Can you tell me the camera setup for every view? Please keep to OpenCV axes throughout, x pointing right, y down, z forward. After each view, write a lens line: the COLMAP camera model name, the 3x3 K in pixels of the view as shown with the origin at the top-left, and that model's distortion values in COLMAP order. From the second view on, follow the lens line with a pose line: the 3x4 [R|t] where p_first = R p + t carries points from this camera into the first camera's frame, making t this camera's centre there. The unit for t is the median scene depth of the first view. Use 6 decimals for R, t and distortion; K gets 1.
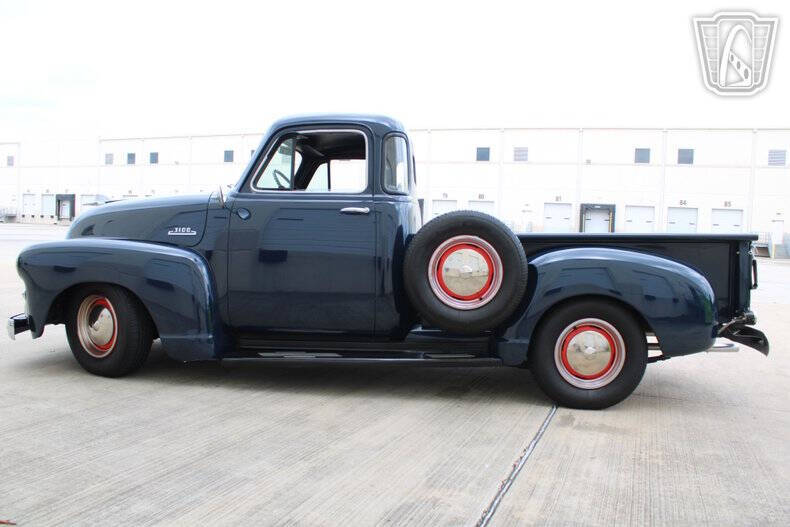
lens RADIAL K [[684.8, 0, 399.4], [0, 684.8, 269.2], [0, 0, 1]] dist [-0.144565, 0.099181]
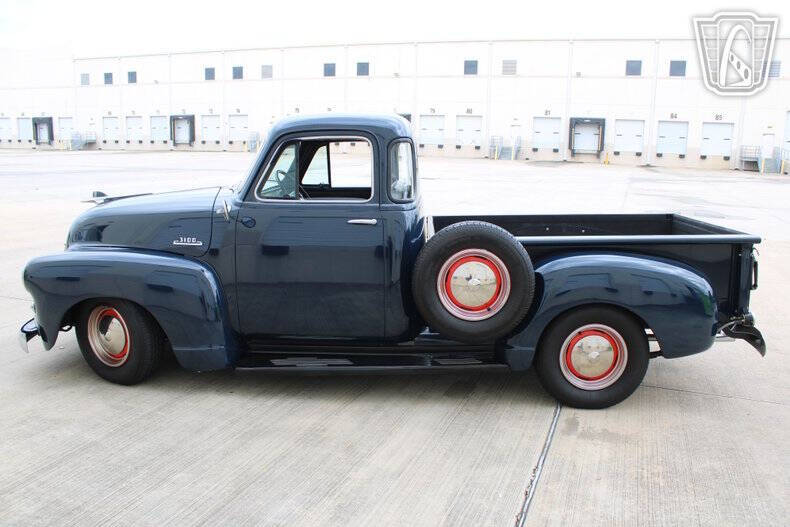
lens RADIAL K [[684.8, 0, 402.1], [0, 684.8, 285.1], [0, 0, 1]] dist [-0.144565, 0.099181]
pose [[0.999594, -0.021296, 0.018904, -0.026870], [0.018311, 0.989111, 0.146029, -0.134470], [-0.021808, -0.145624, 0.989100, 0.000252]]
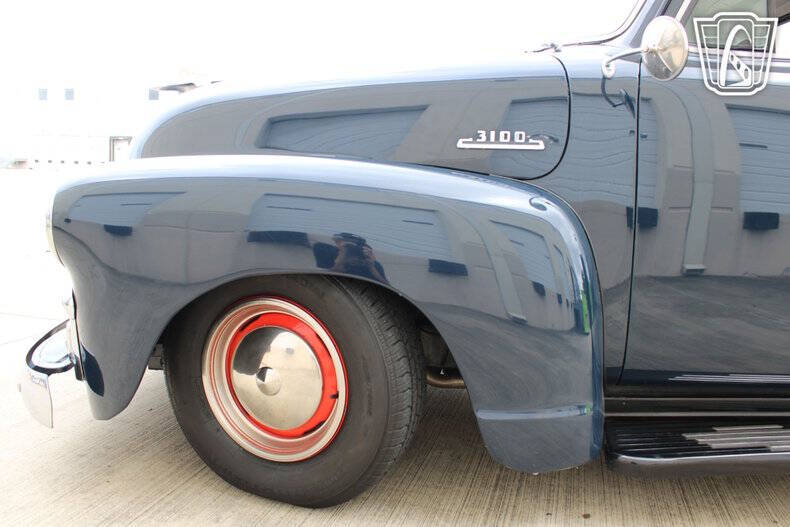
lens RADIAL K [[684.8, 0, 421.3], [0, 684.8, 287.7], [0, 0, 1]] dist [-0.144565, 0.099181]
pose [[0.990817, -0.003141, 0.135171, -0.429830], [-0.011097, 0.994468, 0.104452, -0.011613], [-0.134751, -0.104993, 0.985301, 0.618975]]
